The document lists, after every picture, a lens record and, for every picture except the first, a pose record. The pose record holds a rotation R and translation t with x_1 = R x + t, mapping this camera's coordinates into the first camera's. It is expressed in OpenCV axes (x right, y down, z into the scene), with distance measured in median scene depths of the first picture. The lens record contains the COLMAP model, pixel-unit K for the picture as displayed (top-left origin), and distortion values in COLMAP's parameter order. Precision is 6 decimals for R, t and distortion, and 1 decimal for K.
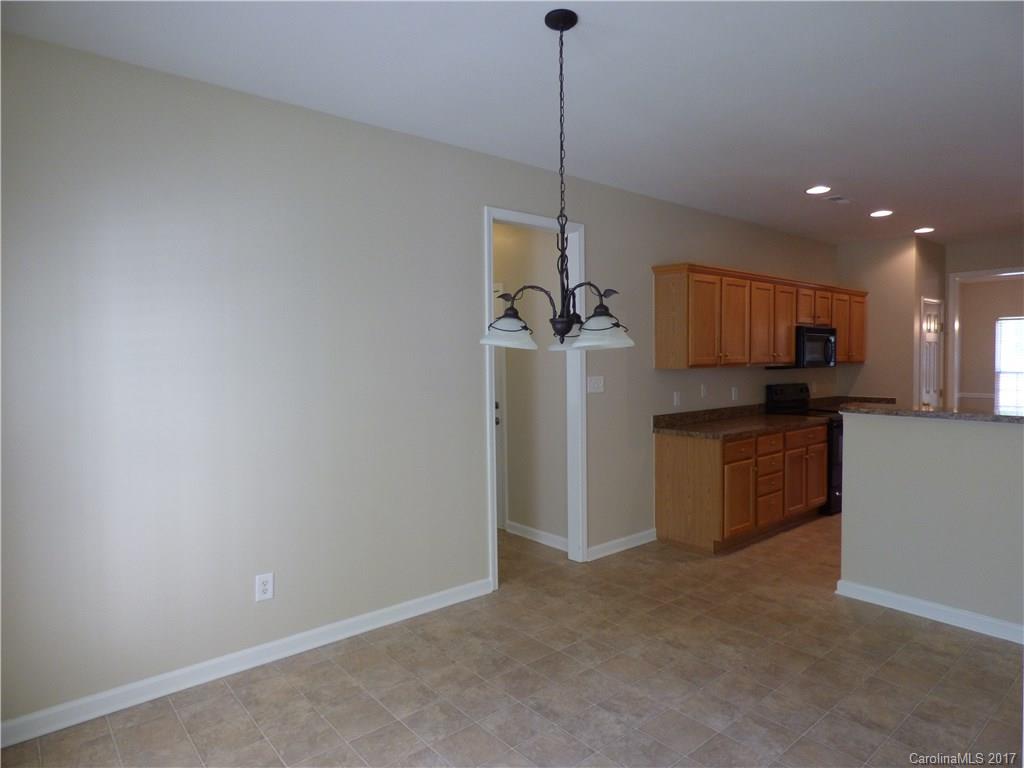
lens RADIAL K [[618.7, 0, 517.8], [0, 618.7, 380.2], [0, 0, 1]] dist [0.003034, -0.015430]
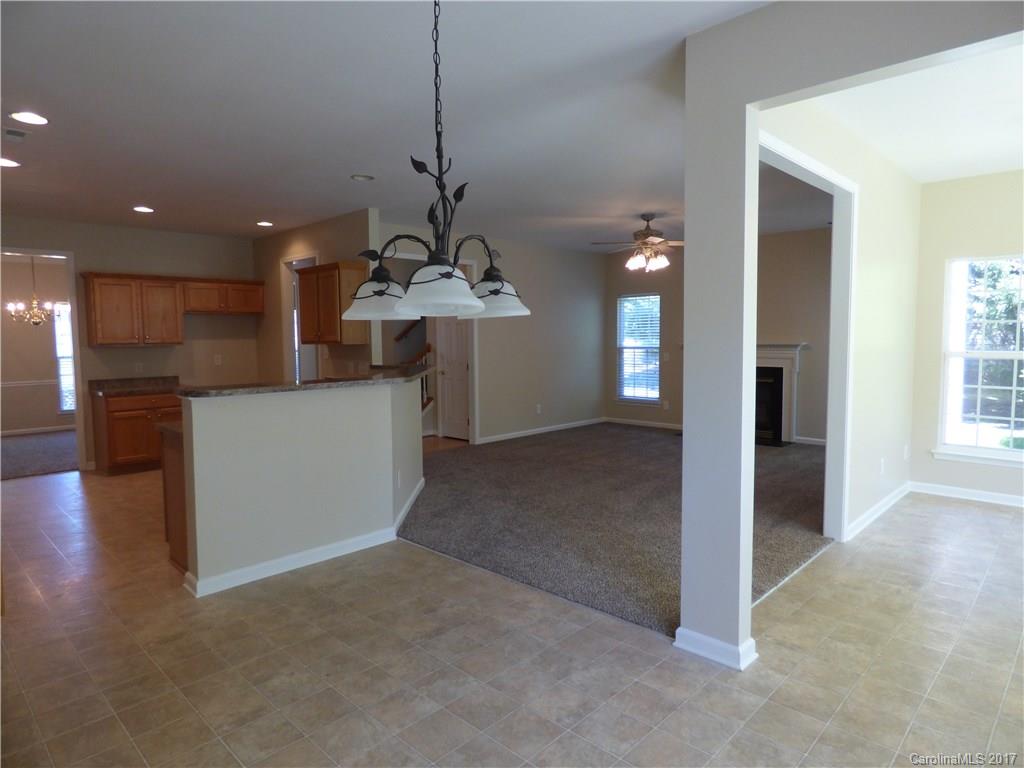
lens RADIAL K [[618.7, 0, 517.8], [0, 618.7, 380.2], [0, 0, 1]] dist [0.003034, -0.015430]
pose [[-0.088101, -0.074059, 0.993355, -0.510384], [0.051437, 0.995564, 0.078786, -0.027518], [-0.994783, 0.058036, -0.083900, 0.732839]]
